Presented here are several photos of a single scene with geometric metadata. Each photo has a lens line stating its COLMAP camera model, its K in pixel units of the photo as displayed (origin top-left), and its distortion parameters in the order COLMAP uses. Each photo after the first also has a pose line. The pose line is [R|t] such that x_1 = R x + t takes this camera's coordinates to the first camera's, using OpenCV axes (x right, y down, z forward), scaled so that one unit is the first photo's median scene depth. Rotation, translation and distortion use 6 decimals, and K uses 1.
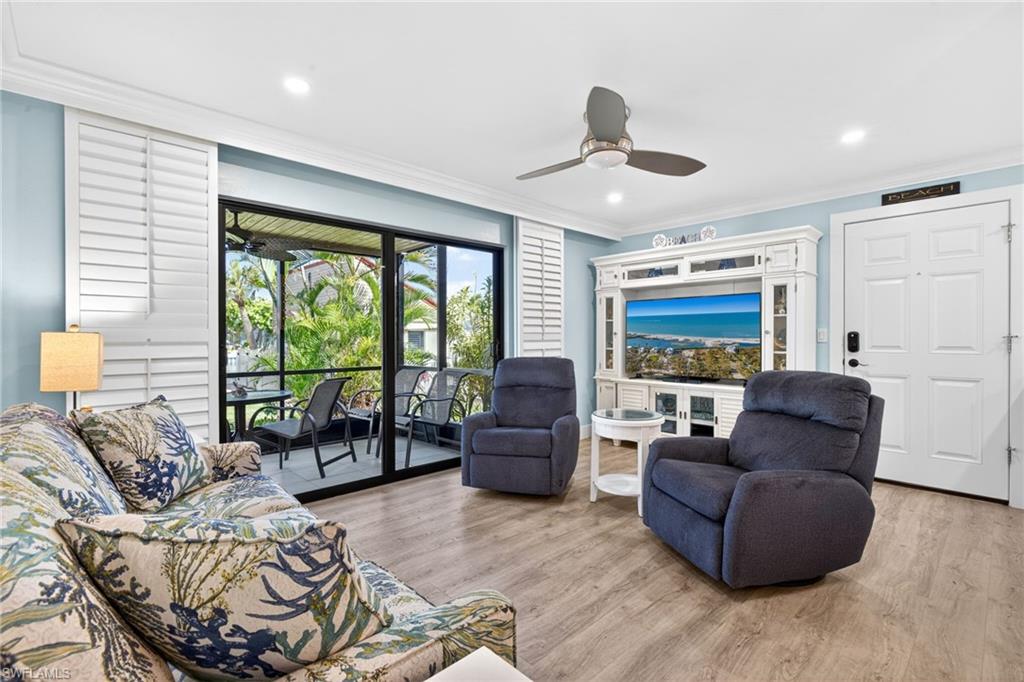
lens RADIAL K [[444.4, 0, 506.2], [0, 444.4, 336.7], [0, 0, 1]] dist [-0.000276, -0.006513]
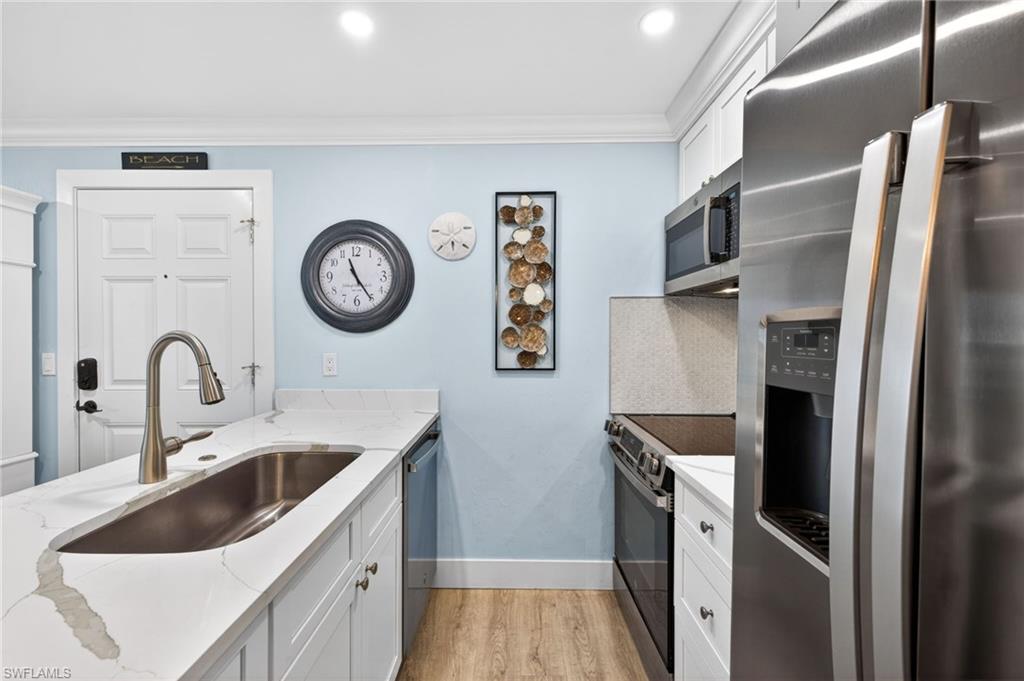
lens RADIAL K [[426.6, 0, 508.9], [0, 426.6, 340.0], [0, 0, 1]] dist [0.002437, -0.000576]
pose [[0.686224, -0.001217, 0.727389, 0.810324], [-0.000161, 0.999998, 0.001824, -0.042610], [-0.727390, -0.001369, 0.686223, 0.143358]]
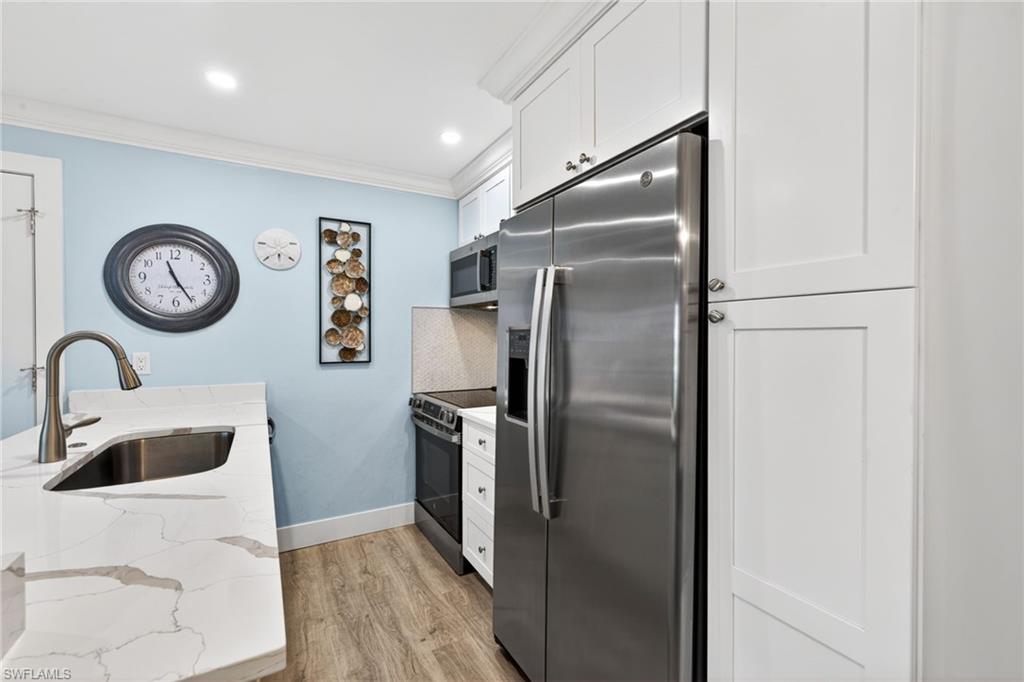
lens RADIAL K [[426.6, 0, 508.9], [0, 426.6, 340.5], [0, 0, 1]] dist [0.002437, -0.000576]
pose [[0.223839, -0.005543, 0.974610, 0.573773], [0.001829, 0.999984, 0.005268, -0.041760], [-0.974624, 0.000604, 0.223846, 0.085767]]
